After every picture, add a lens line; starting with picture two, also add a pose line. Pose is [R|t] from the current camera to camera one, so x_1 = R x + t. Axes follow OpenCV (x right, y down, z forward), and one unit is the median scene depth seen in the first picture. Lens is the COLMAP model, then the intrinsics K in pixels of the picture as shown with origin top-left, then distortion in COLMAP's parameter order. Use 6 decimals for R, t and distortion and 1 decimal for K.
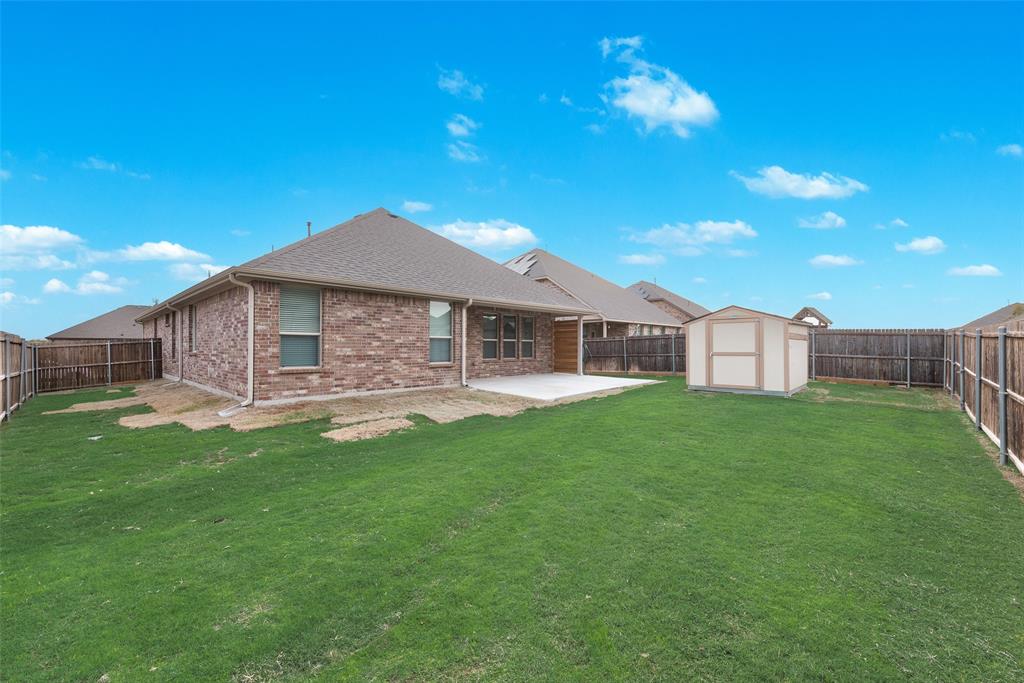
lens RADIAL K [[406.0, 0, 500.8], [0, 406.0, 345.7], [0, 0, 1]] dist [0.018443, -0.000004]
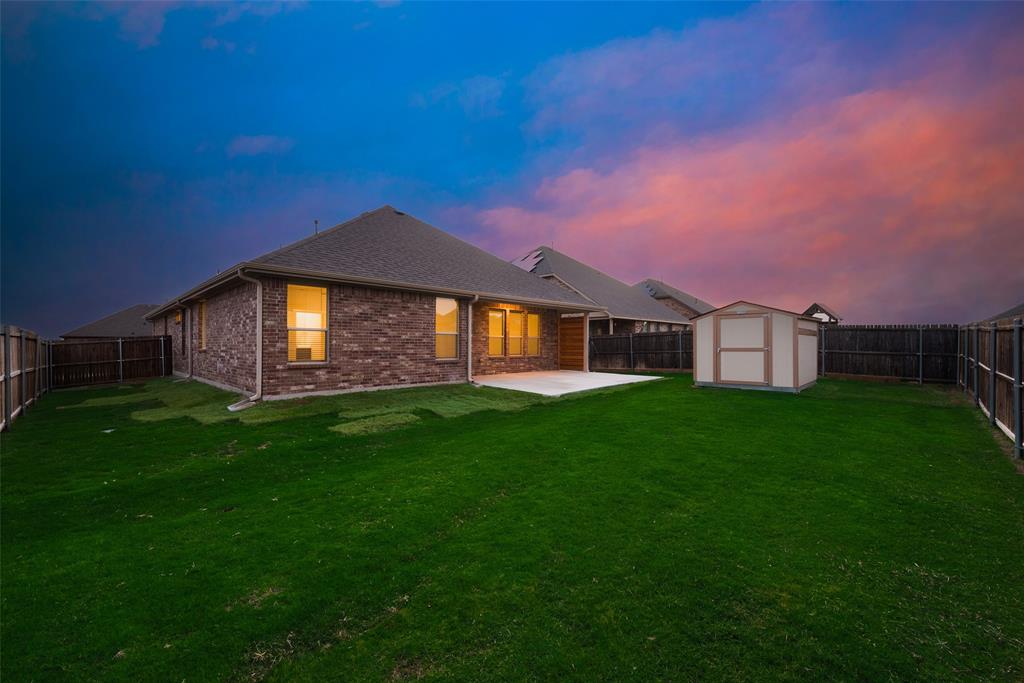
lens RADIAL K [[406.0, 0, 500.8], [0, 406.0, 345.7], [0, 0, 1]] dist [0.018443, -0.000004]
pose [[0.999895, -0.000074, -0.014491, -0.000337], [0.000139, 0.999990, 0.004508, 0.006233], [0.014491, -0.004509, 0.999885, -0.000633]]
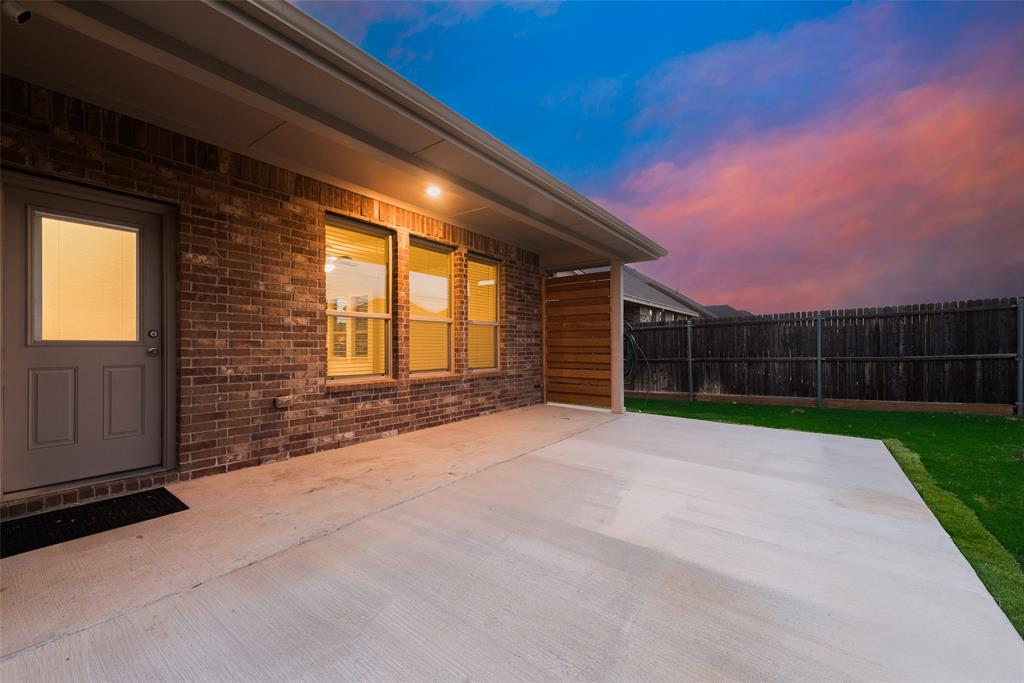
lens RADIAL K [[406.0, 0, 500.8], [0, 406.0, 345.7], [0, 0, 1]] dist [0.018443, -0.000004]
pose [[0.992996, 0.000502, 0.118143, 0.056615], [-0.001096, 0.999987, 0.004960, 0.010789], [-0.118139, -0.005055, 0.992984, 0.970573]]
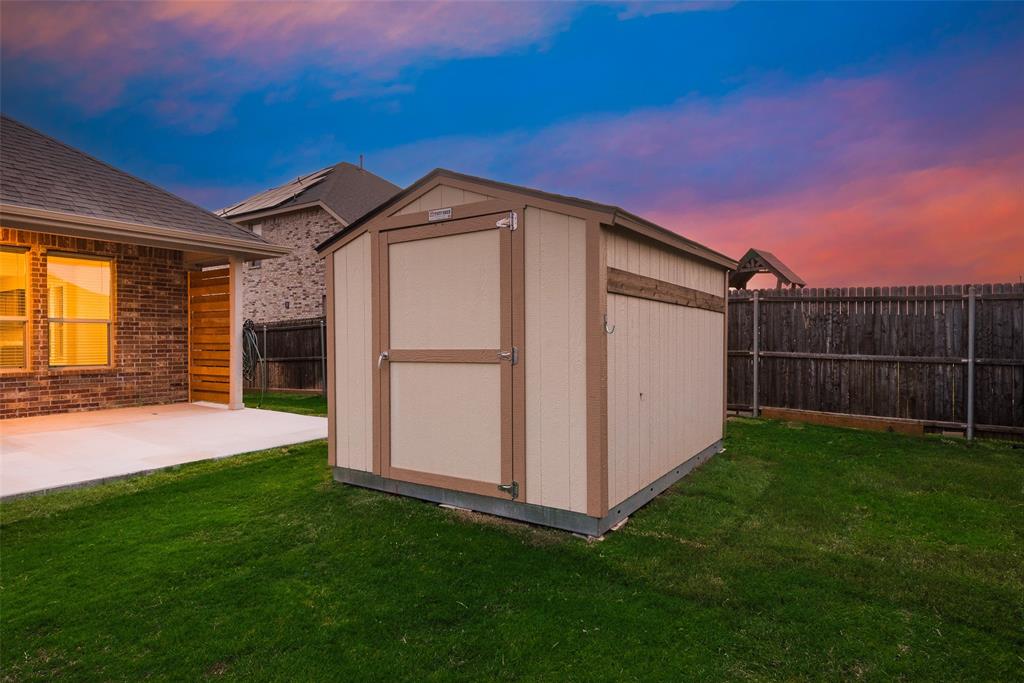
lens RADIAL K [[576.3, 0, 491.3], [0, 576.3, 346.8], [0, 0, 1]] dist [0.028843, -0.000694]
pose [[0.986663, -0.005390, 0.162685, 0.541522], [0.003201, 0.999901, 0.013717, 0.009378], [-0.162742, -0.013013, 0.986583, 0.629379]]
